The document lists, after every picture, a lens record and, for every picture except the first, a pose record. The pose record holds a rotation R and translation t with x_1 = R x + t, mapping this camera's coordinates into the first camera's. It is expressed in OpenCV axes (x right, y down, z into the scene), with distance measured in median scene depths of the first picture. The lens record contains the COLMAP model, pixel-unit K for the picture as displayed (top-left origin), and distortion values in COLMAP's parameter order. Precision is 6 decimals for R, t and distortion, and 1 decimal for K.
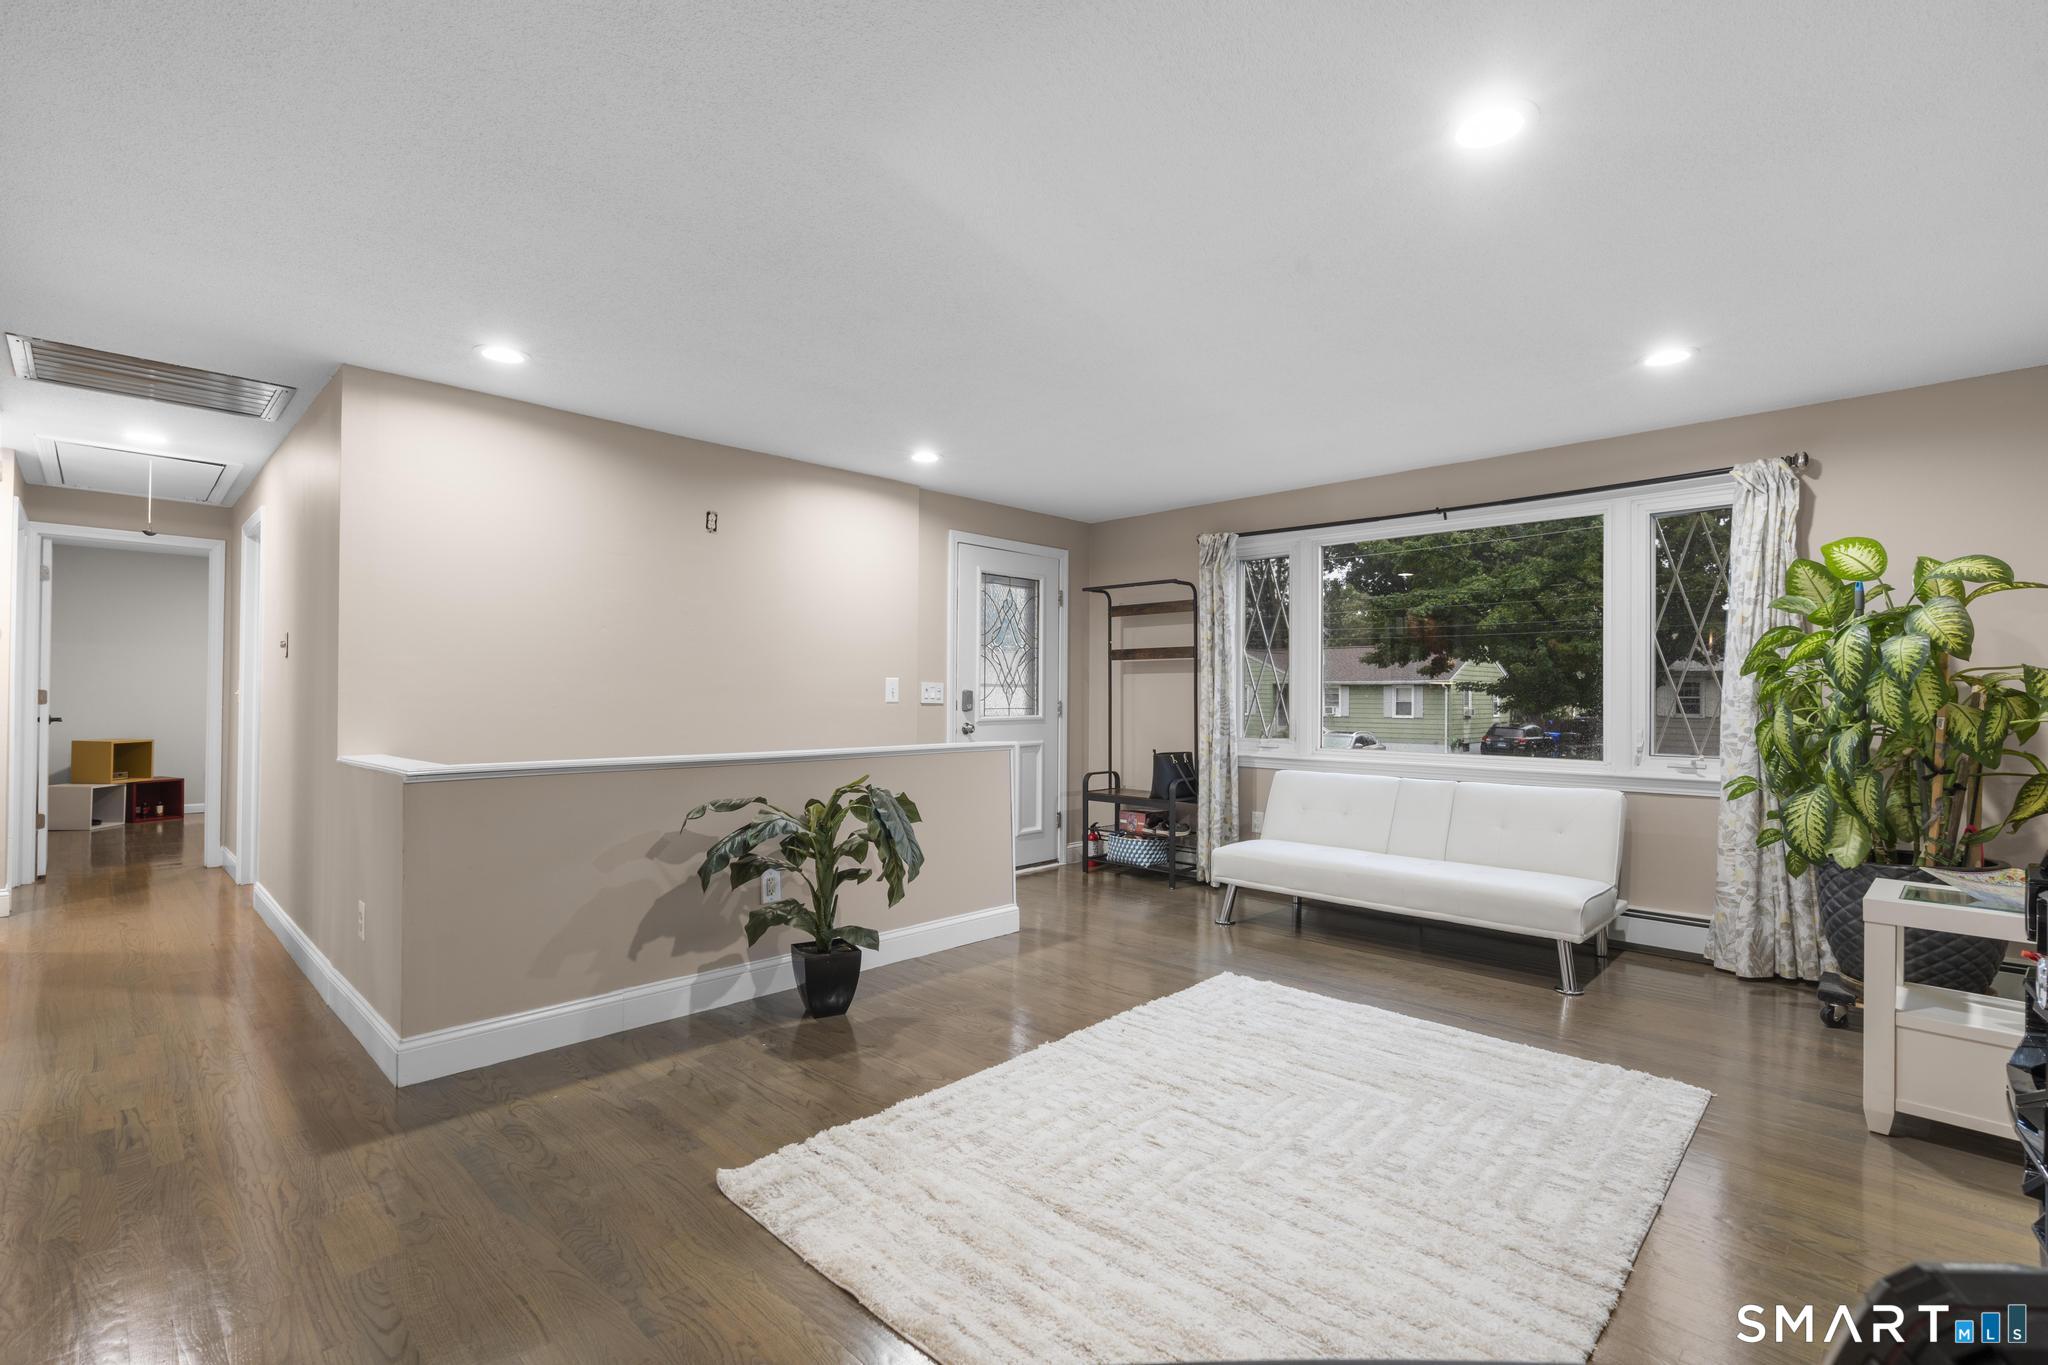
lens RADIAL K [[922.0, 0, 1031.8], [0, 922.0, 688.1], [0, 0, 1]] dist [-0.010020, 0.005874]
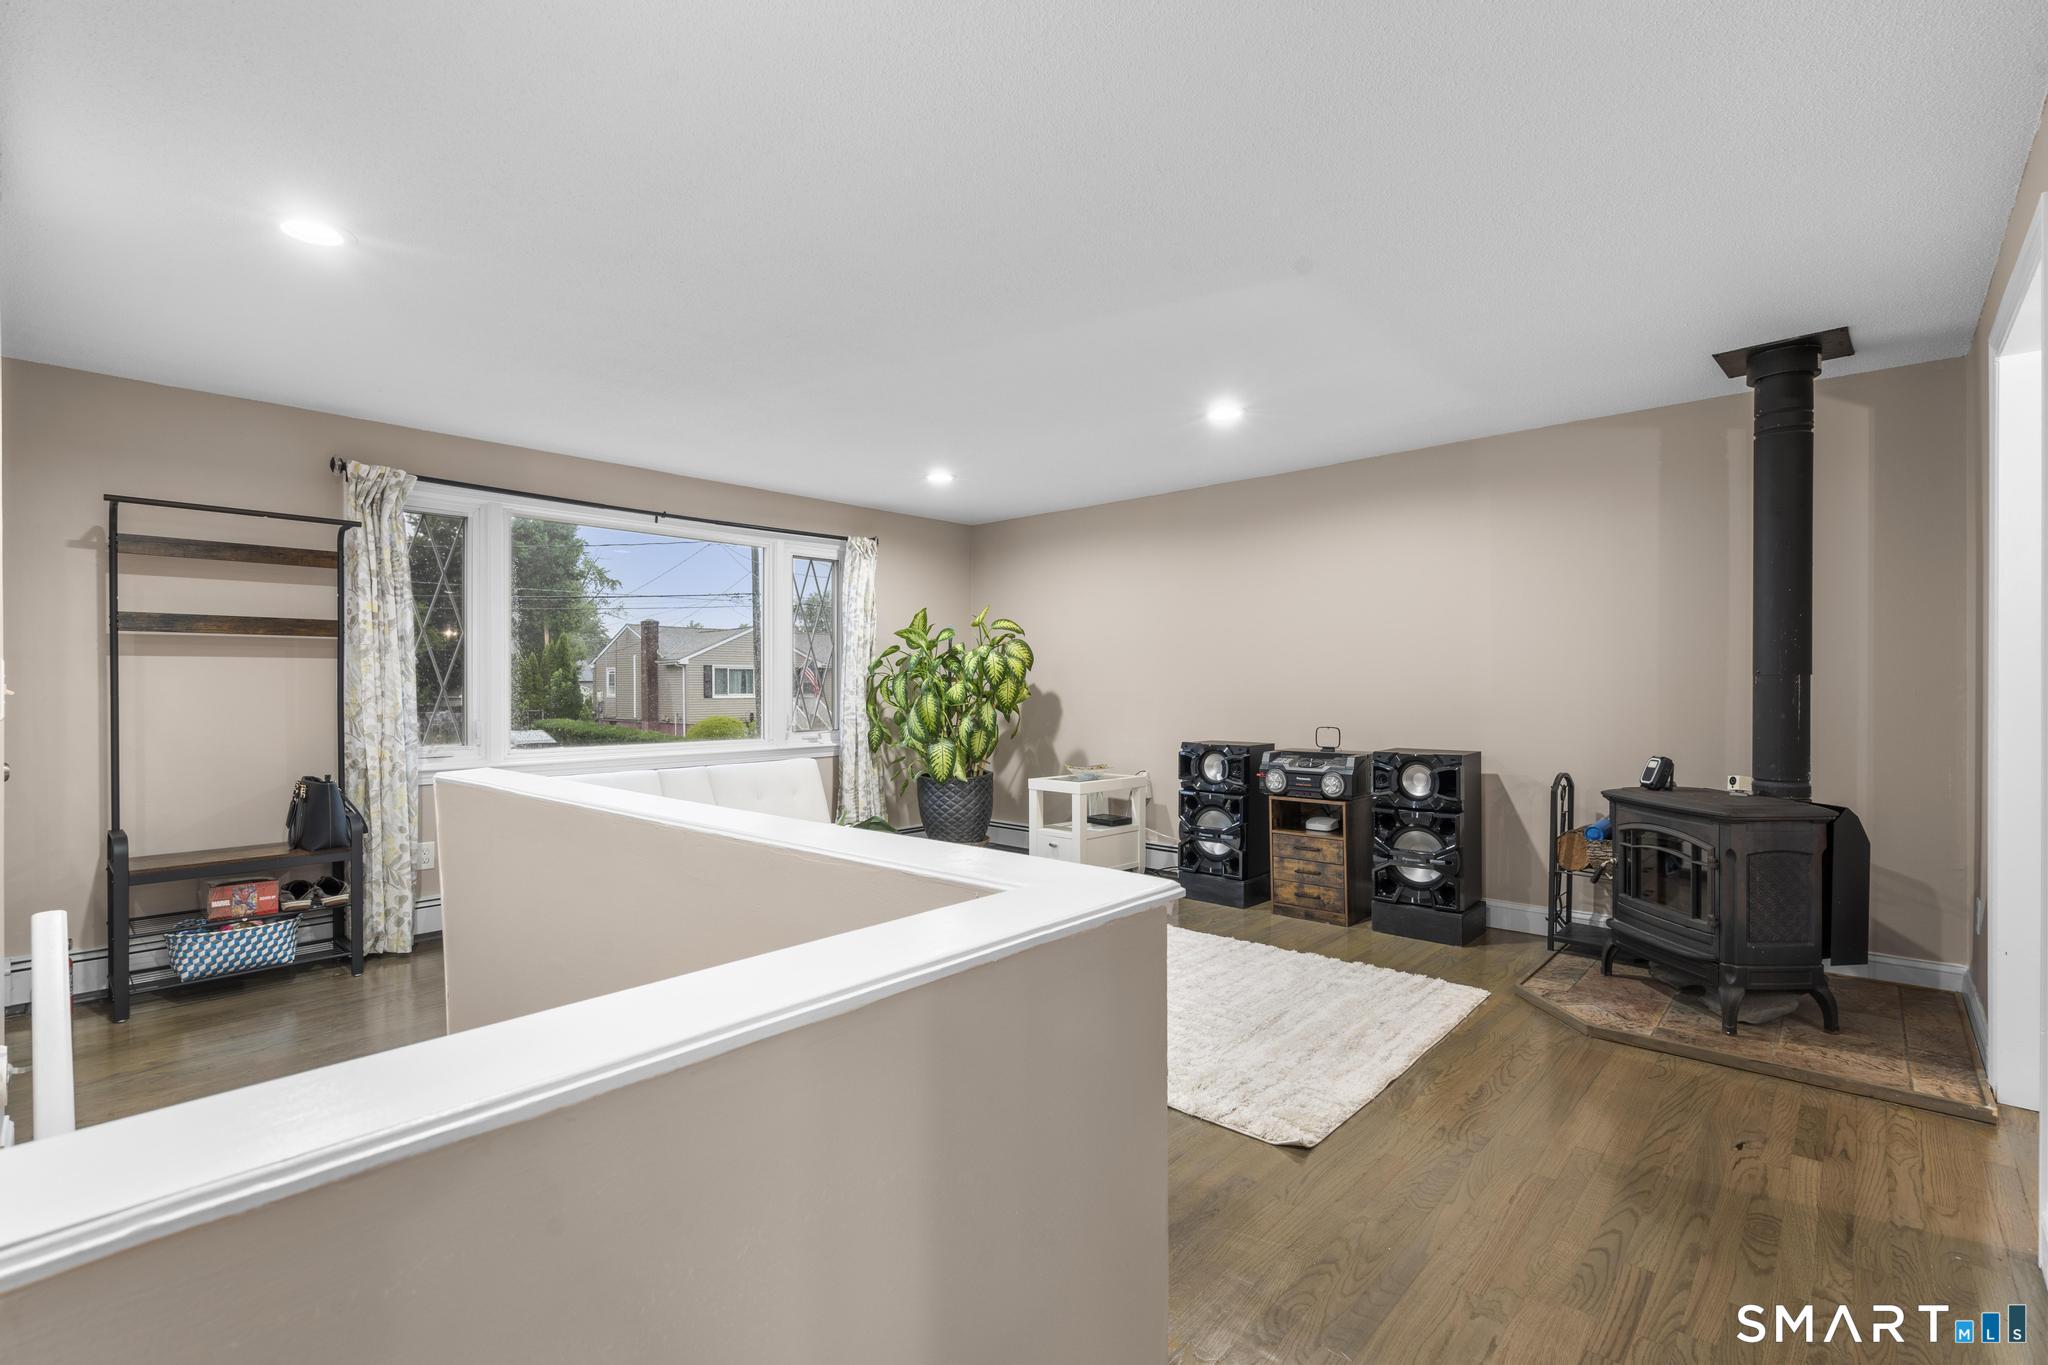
lens RADIAL K [[922.0, 0, 1031.8], [0, 922.0, 688.1], [0, 0, 1]] dist [-0.010020, 0.005874]
pose [[-0.032372, -0.006563, 0.999454, -0.654805], [-0.005748, 0.999963, 0.006381, -0.002792], [-0.999459, -0.005539, -0.032409, 0.633058]]
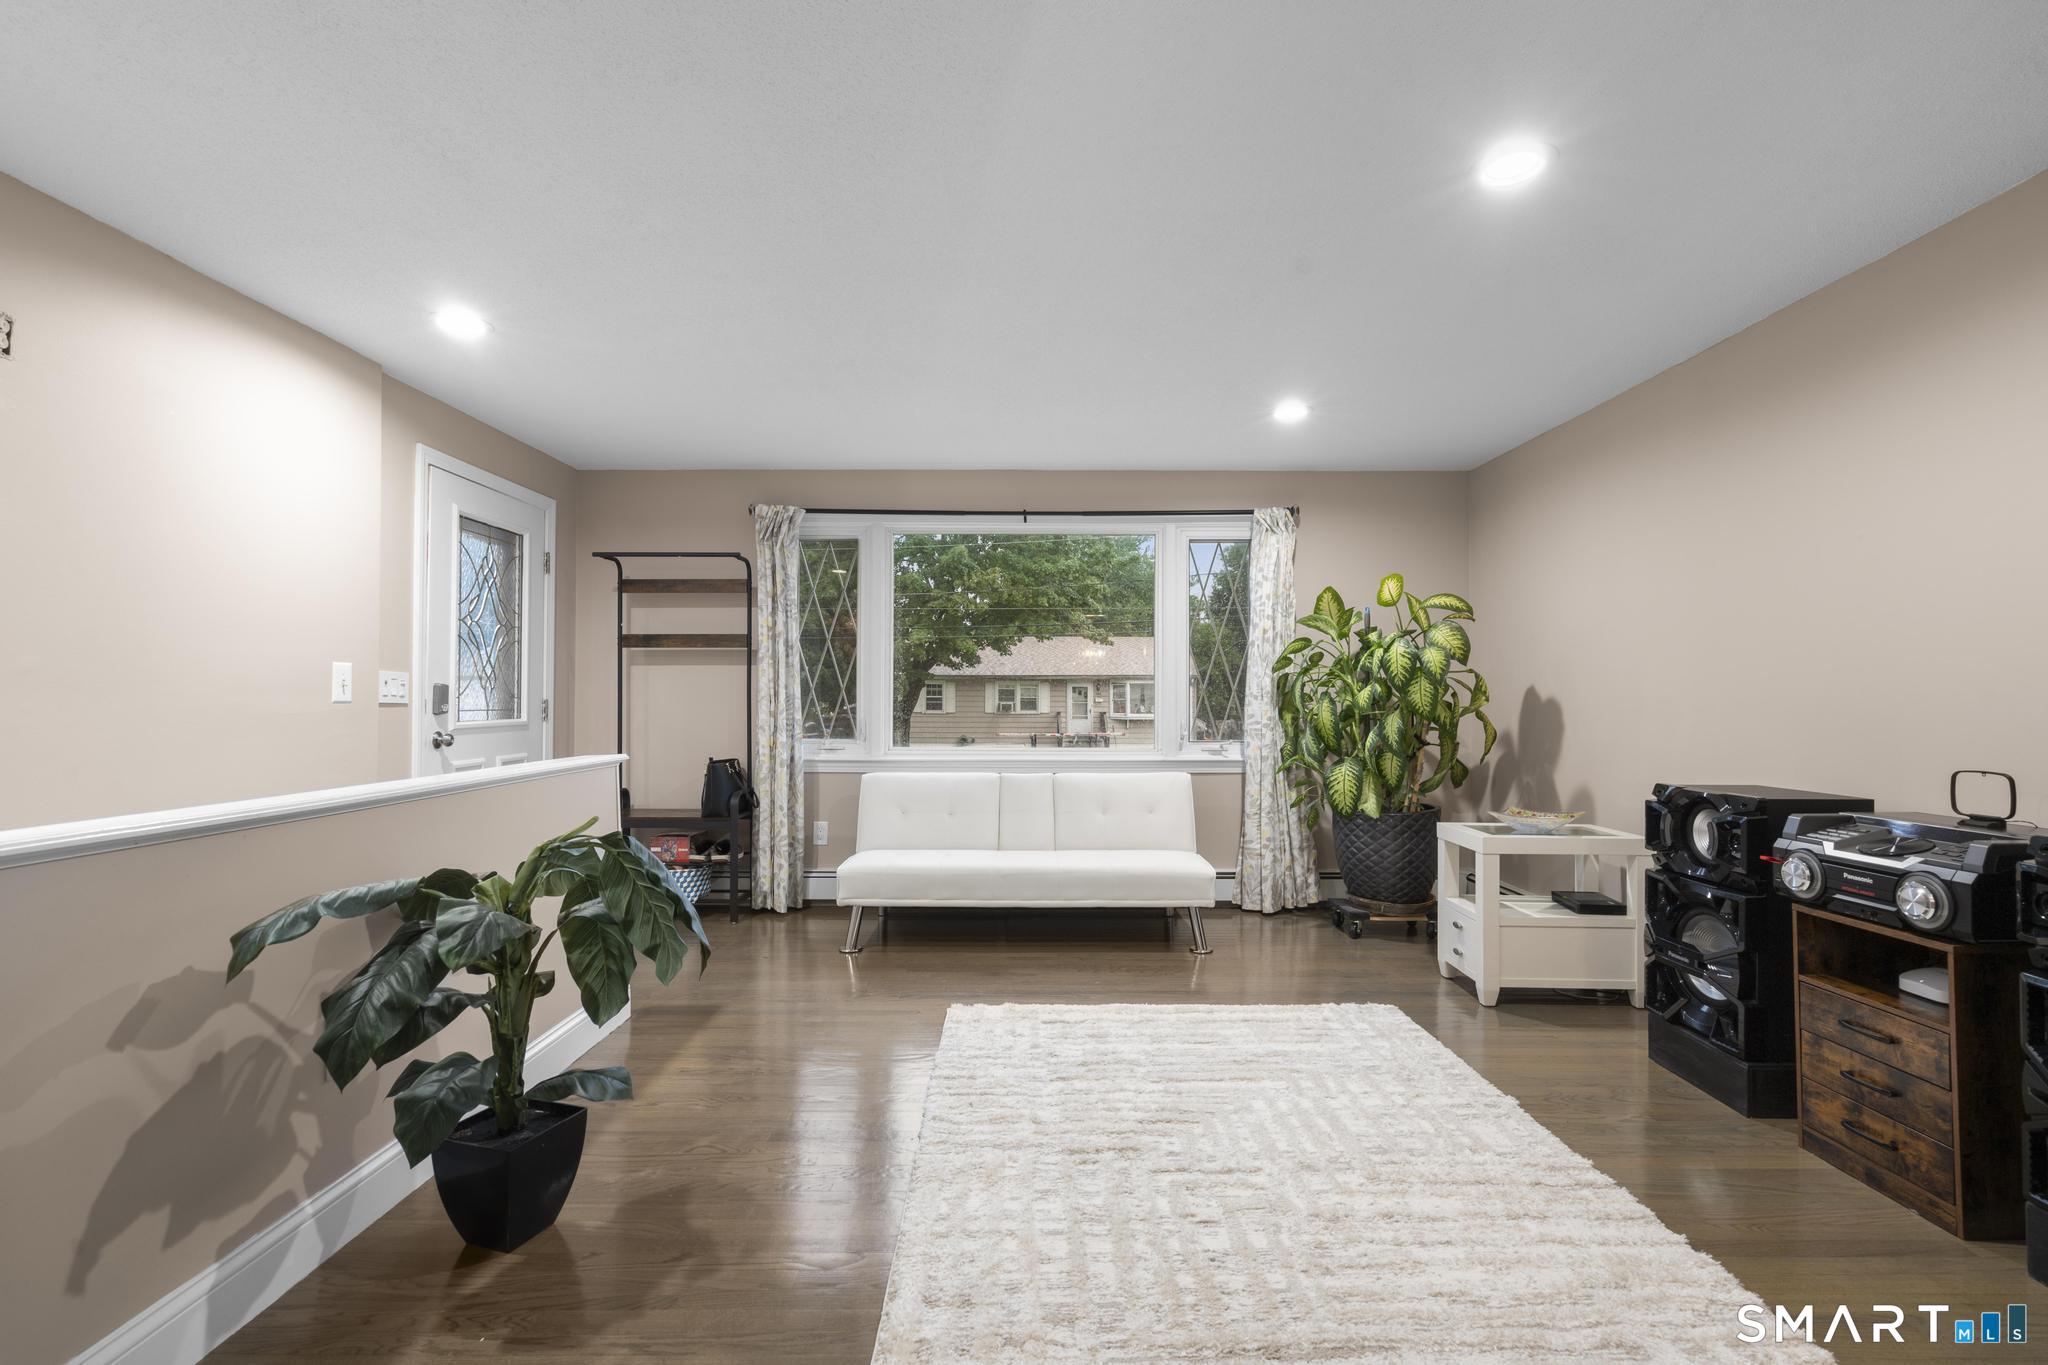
lens RADIAL K [[922.0, 0, 1031.8], [0, 922.0, 688.1], [0, 0, 1]] dist [-0.010020, 0.005874]
pose [[0.715710, 0.004627, 0.698383, -0.286895], [-0.004217, 0.999988, -0.002303, 0.006611], [-0.698385, -0.001297, 0.715721, 0.260926]]
